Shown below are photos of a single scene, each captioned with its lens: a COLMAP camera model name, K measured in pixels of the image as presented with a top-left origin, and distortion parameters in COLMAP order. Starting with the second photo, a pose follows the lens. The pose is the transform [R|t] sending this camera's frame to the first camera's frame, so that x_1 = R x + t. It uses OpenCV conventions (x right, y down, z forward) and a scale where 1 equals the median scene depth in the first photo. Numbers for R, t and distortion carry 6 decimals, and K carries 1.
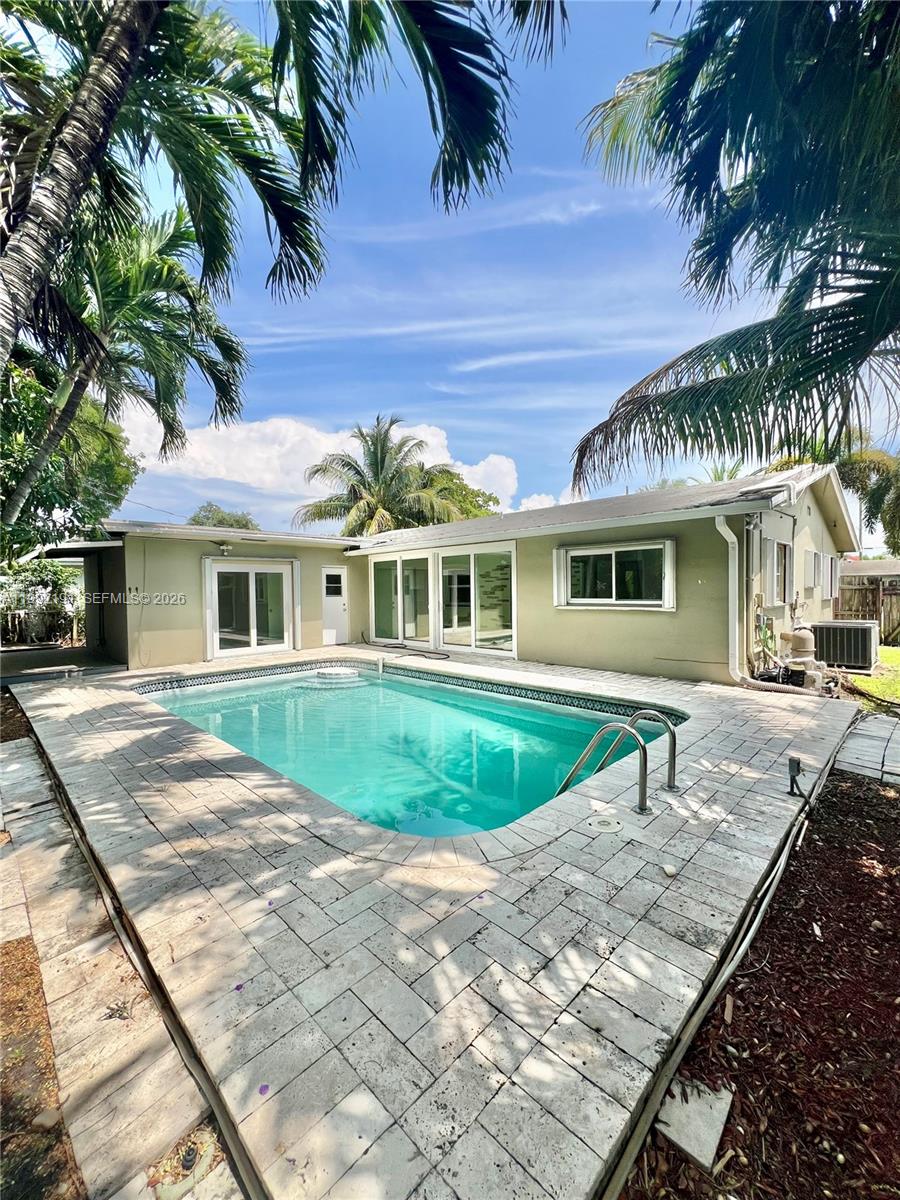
lens RADIAL K [[477.4, 0, 456.5], [0, 477.4, 600.2], [0, 0, 1]] dist [0.000504, -0.000004]
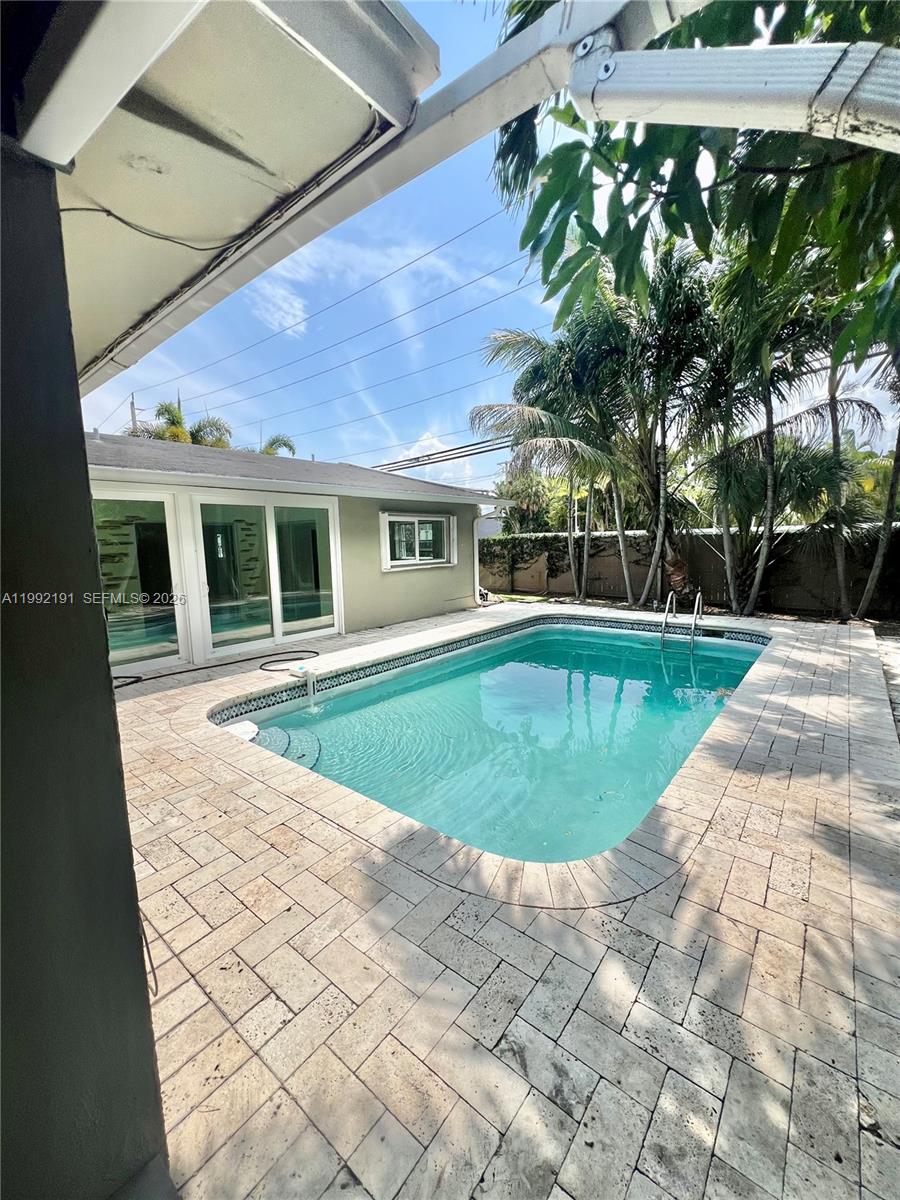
lens RADIAL K [[477.4, 0, 454.6], [0, 477.4, 602.9], [0, 0, 1]] dist [0.000504, -0.000004]
pose [[-0.086347, -0.112827, 0.989856, -1.035479], [0.045936, 0.992059, 0.117086, -0.036421], [-0.995206, 0.055580, -0.080478, 1.179759]]
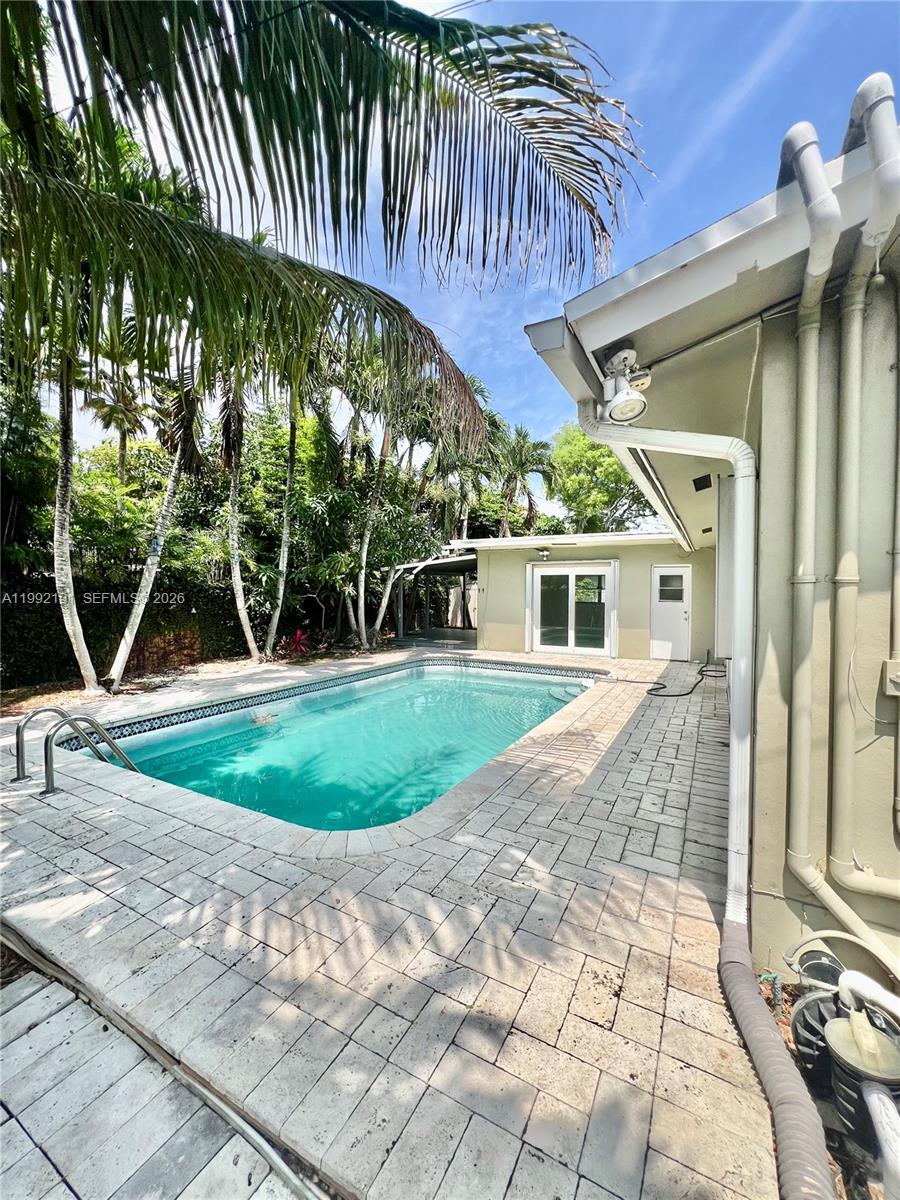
lens RADIAL K [[477.4, 0, 451.1], [0, 477.4, 598.6], [0, 0, 1]] dist [0.000504, -0.000004]
pose [[0.252076, 0.027656, -0.967312, 0.504697], [-0.032892, 0.999259, 0.019998, -0.019217], [0.967148, 0.026776, 0.252799, 0.487575]]
